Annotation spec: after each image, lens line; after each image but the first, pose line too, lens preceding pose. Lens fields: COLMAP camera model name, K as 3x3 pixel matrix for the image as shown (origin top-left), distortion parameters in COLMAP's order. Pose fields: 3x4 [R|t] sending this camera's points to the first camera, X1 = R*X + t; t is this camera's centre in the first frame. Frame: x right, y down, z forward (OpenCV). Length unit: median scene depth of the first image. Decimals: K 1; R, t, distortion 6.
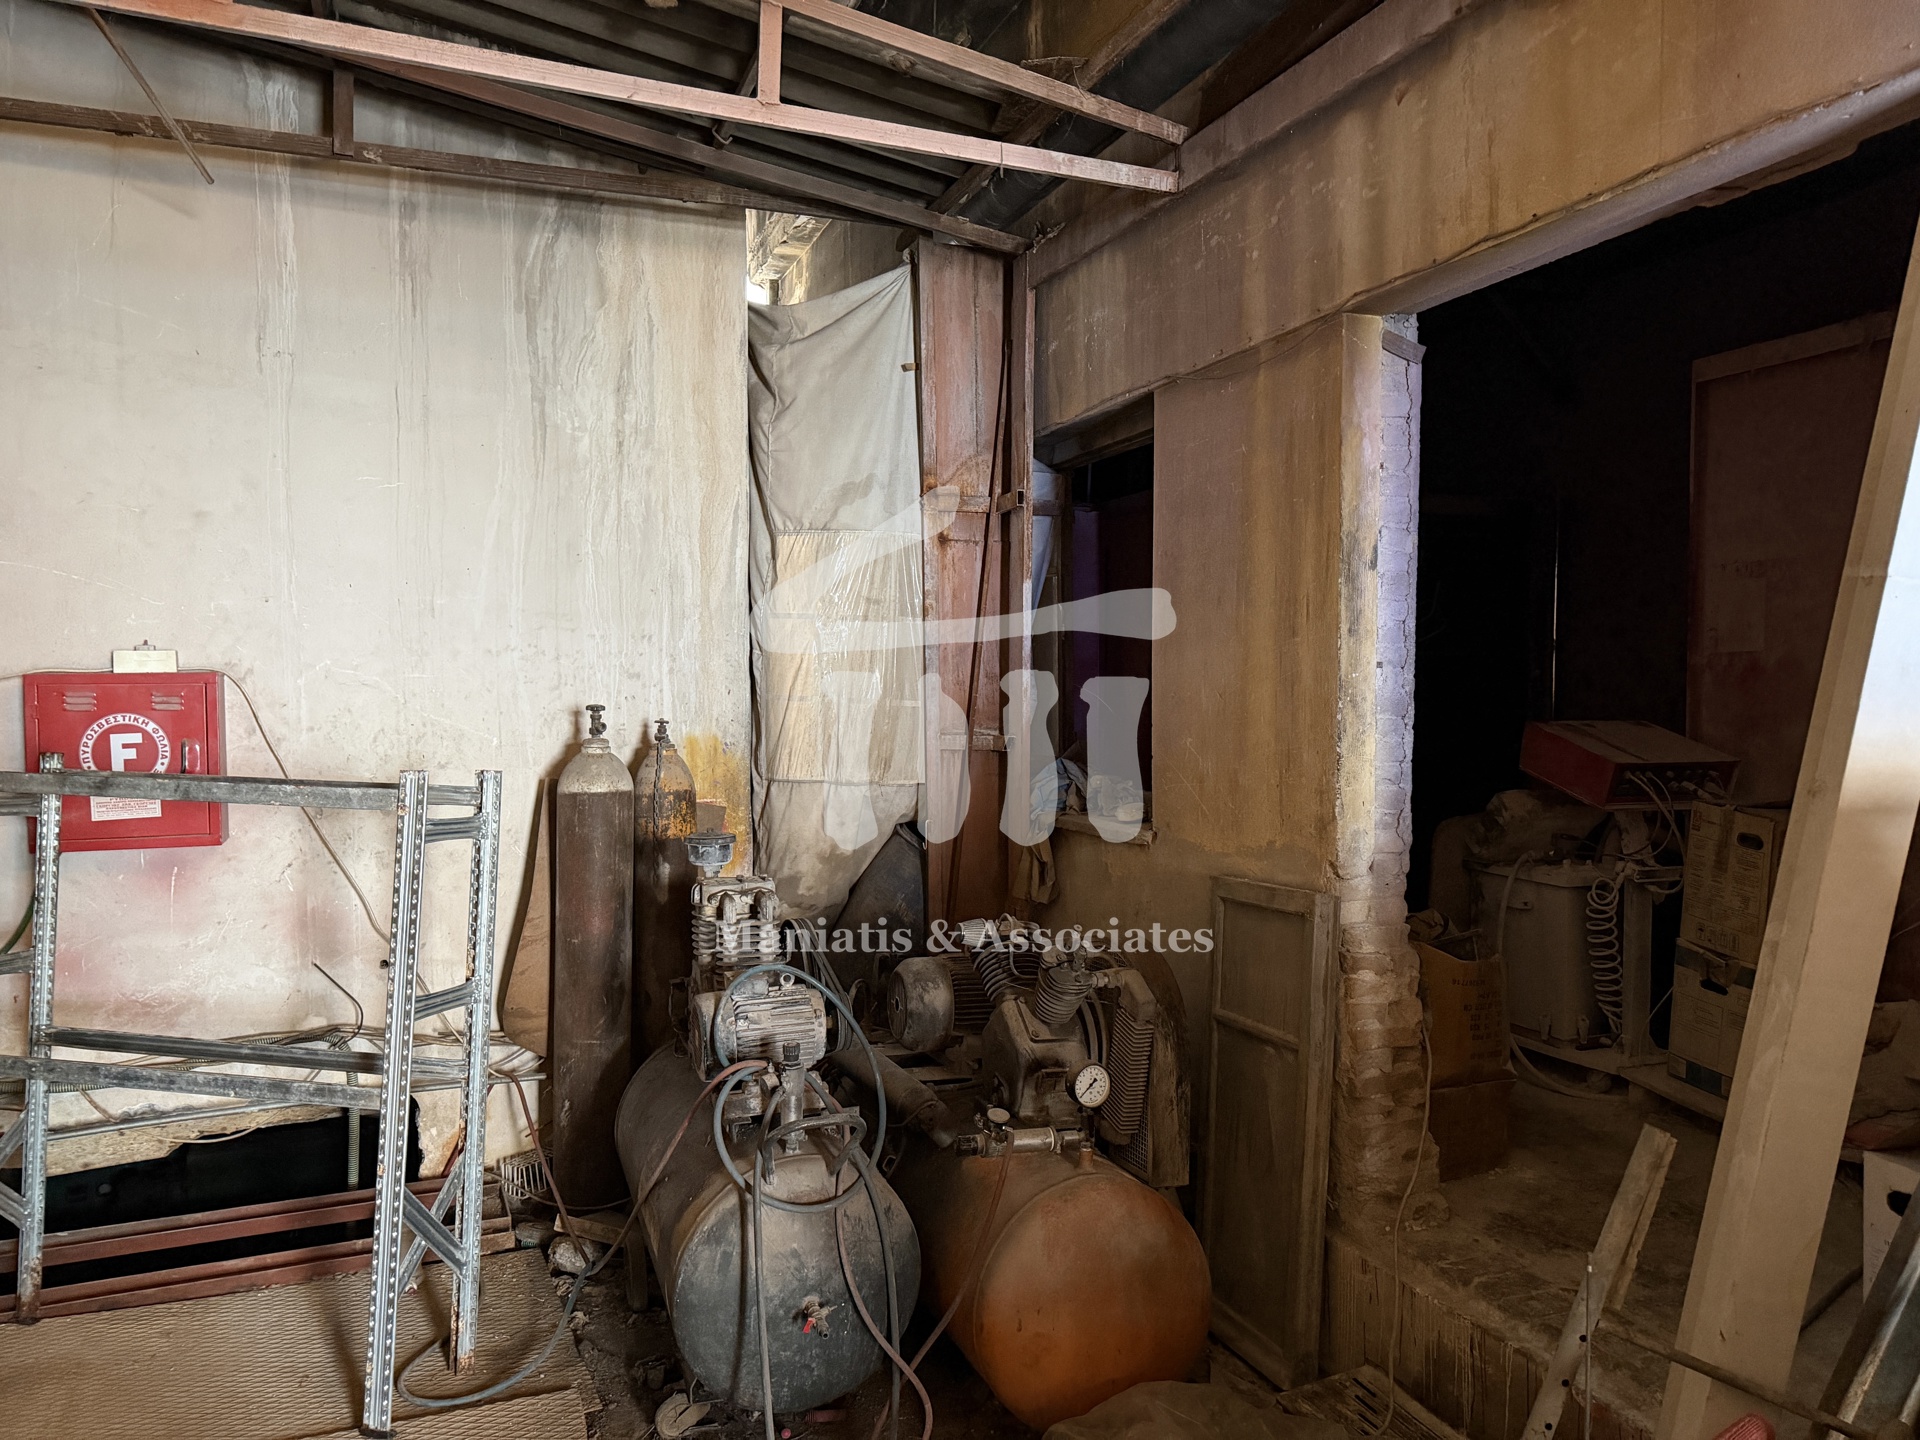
lens RADIAL K [[1352.3, 0, 964.9], [0, 1352.3, 726.9], [0, 0, 1]] dist [0.072328, -0.087159]
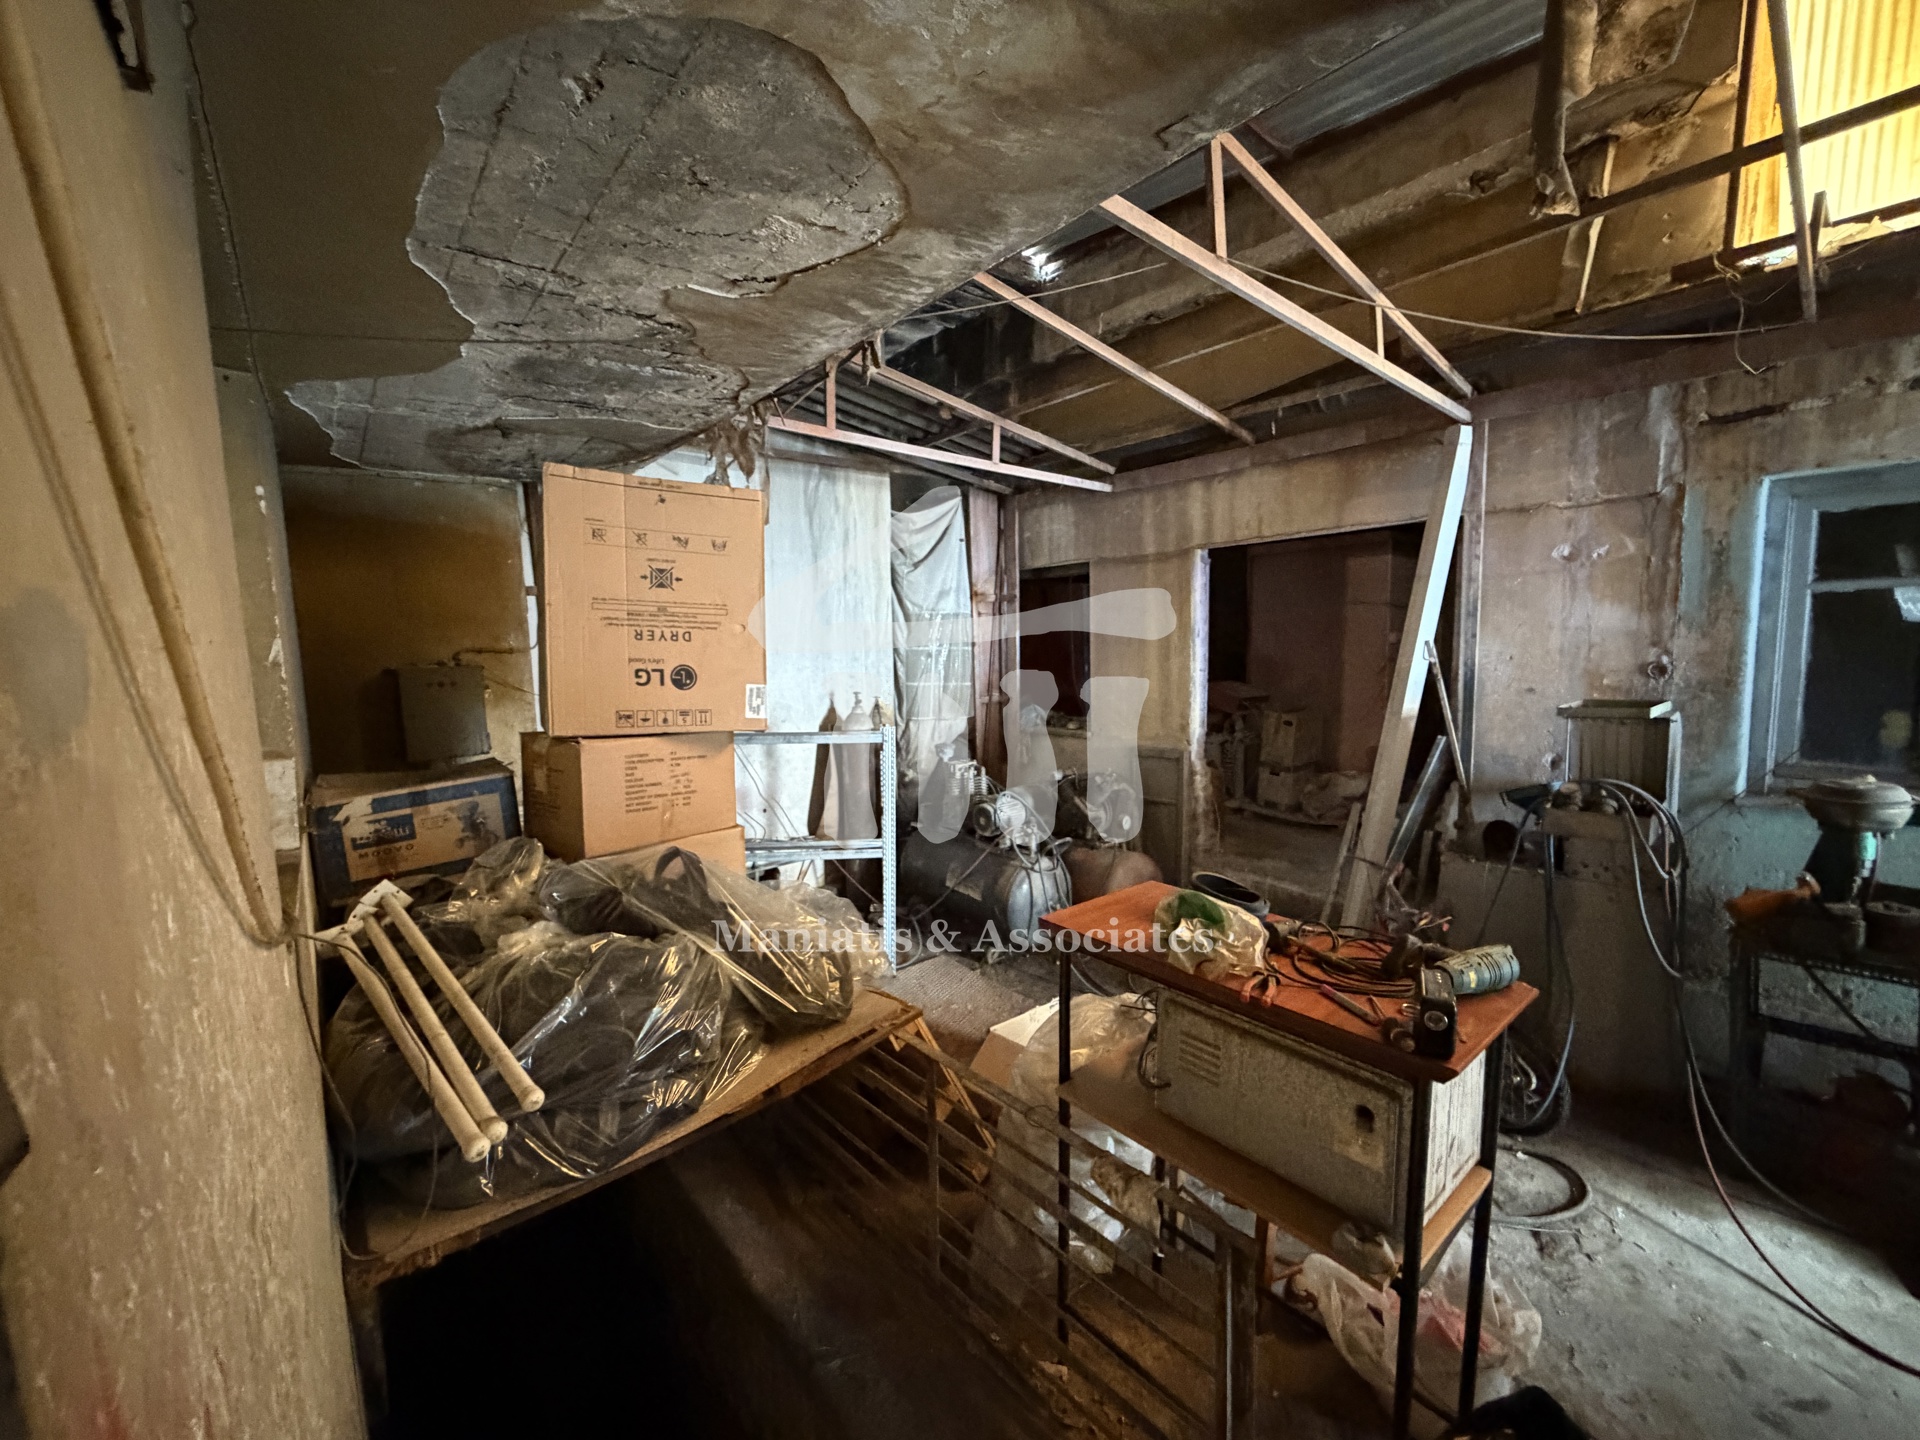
lens RADIAL K [[764.3, 0, 953.3], [0, 764.3, 718.9], [0, 0, 1]] dist [-0.000530, 0.000020]
pose [[0.950996, -0.053939, 0.304461, -0.629877], [0.033577, 0.996859, 0.071727, -0.070050], [-0.307373, -0.057989, 0.949820, -0.351531]]
